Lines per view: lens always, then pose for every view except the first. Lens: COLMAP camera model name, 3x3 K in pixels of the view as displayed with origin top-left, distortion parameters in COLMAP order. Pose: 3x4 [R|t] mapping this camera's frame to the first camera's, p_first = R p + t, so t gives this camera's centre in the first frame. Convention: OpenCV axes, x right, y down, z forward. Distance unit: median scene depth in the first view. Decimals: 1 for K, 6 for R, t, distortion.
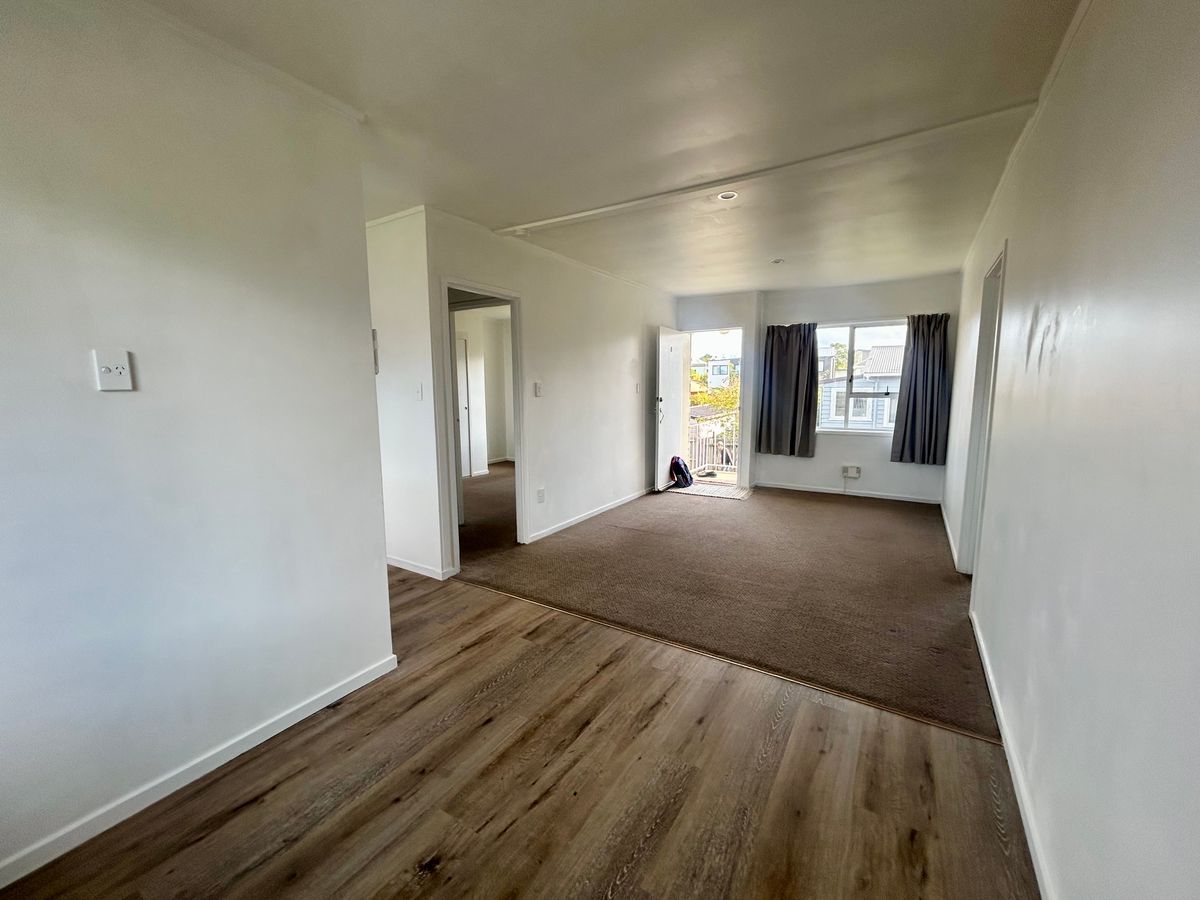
lens RADIAL K [[482.2, 0, 600.0], [0, 482.2, 450.0], [0, 0, 1]] dist [0.000383, 0.000070]
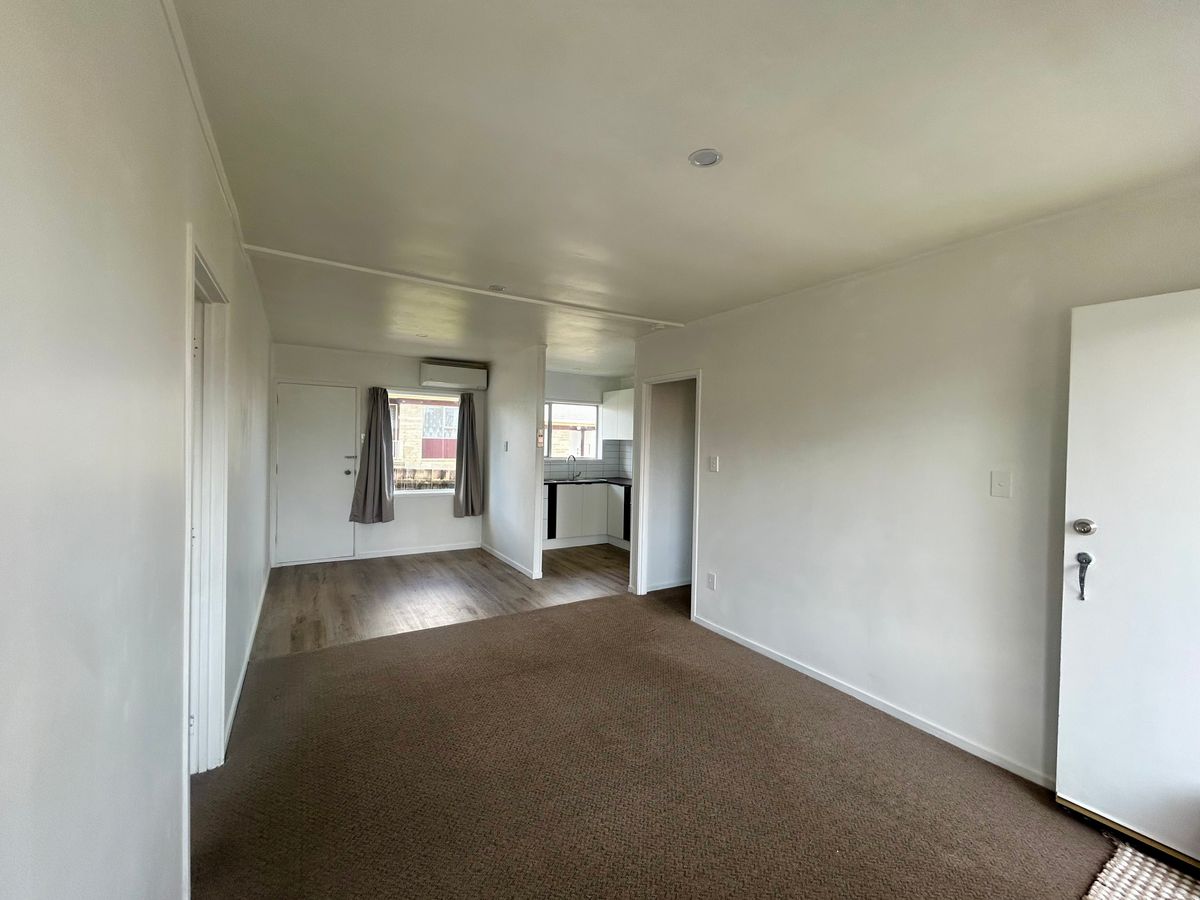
lens RADIAL K [[482.2, 0, 600.0], [0, 482.2, 450.0], [0, 0, 1]] dist [0.000383, 0.000070]
pose [[-0.442362, 0.012780, -0.896746, 1.233453], [-0.132528, 0.987989, 0.079456, -0.304930], [0.886991, 0.153992, -0.435355, 1.869427]]
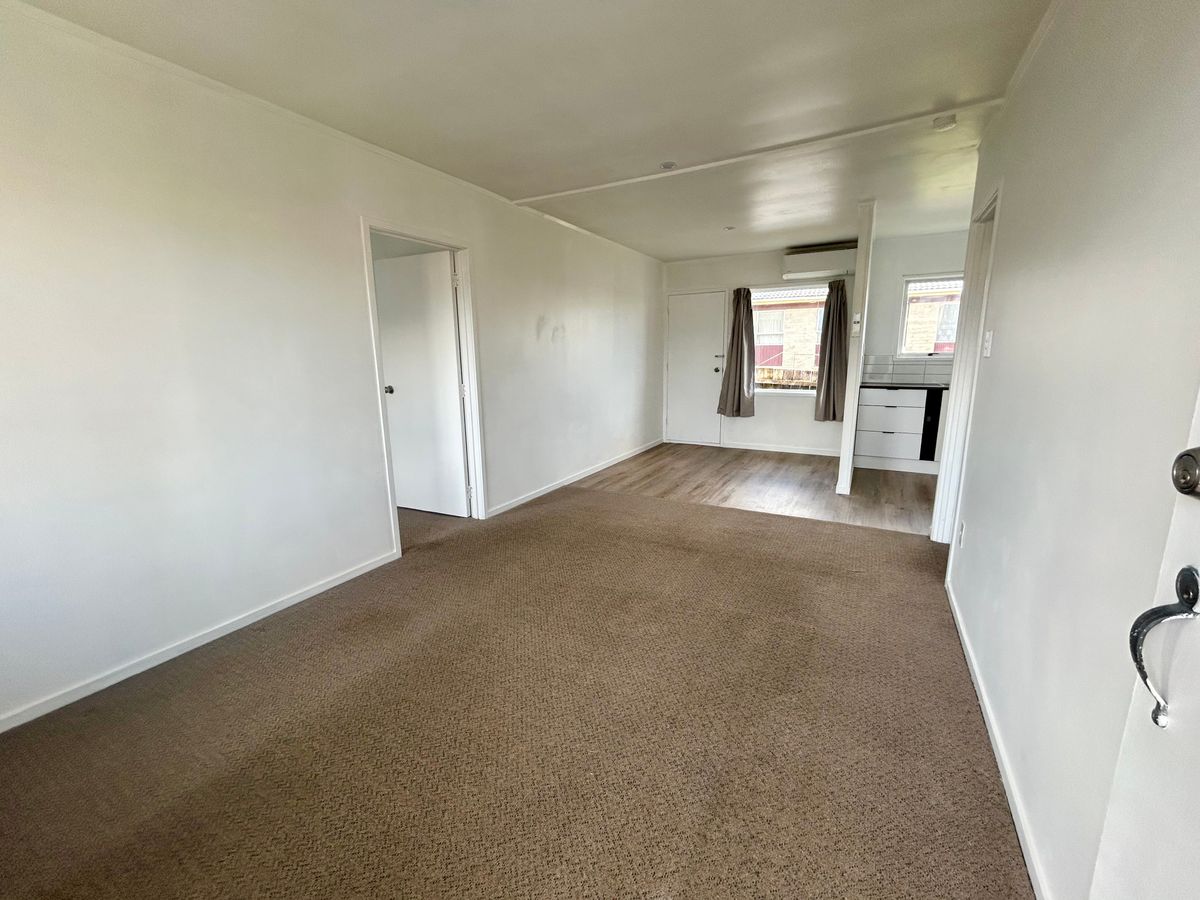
lens RADIAL K [[482.2, 0, 600.0], [0, 482.2, 450.0], [0, 0, 1]] dist [0.000383, 0.000070]
pose [[-0.998082, 0.030770, -0.053721, 0.535868], [0.011702, 0.945864, 0.324352, -0.302290], [0.060793, 0.323101, -0.944410, 2.356974]]
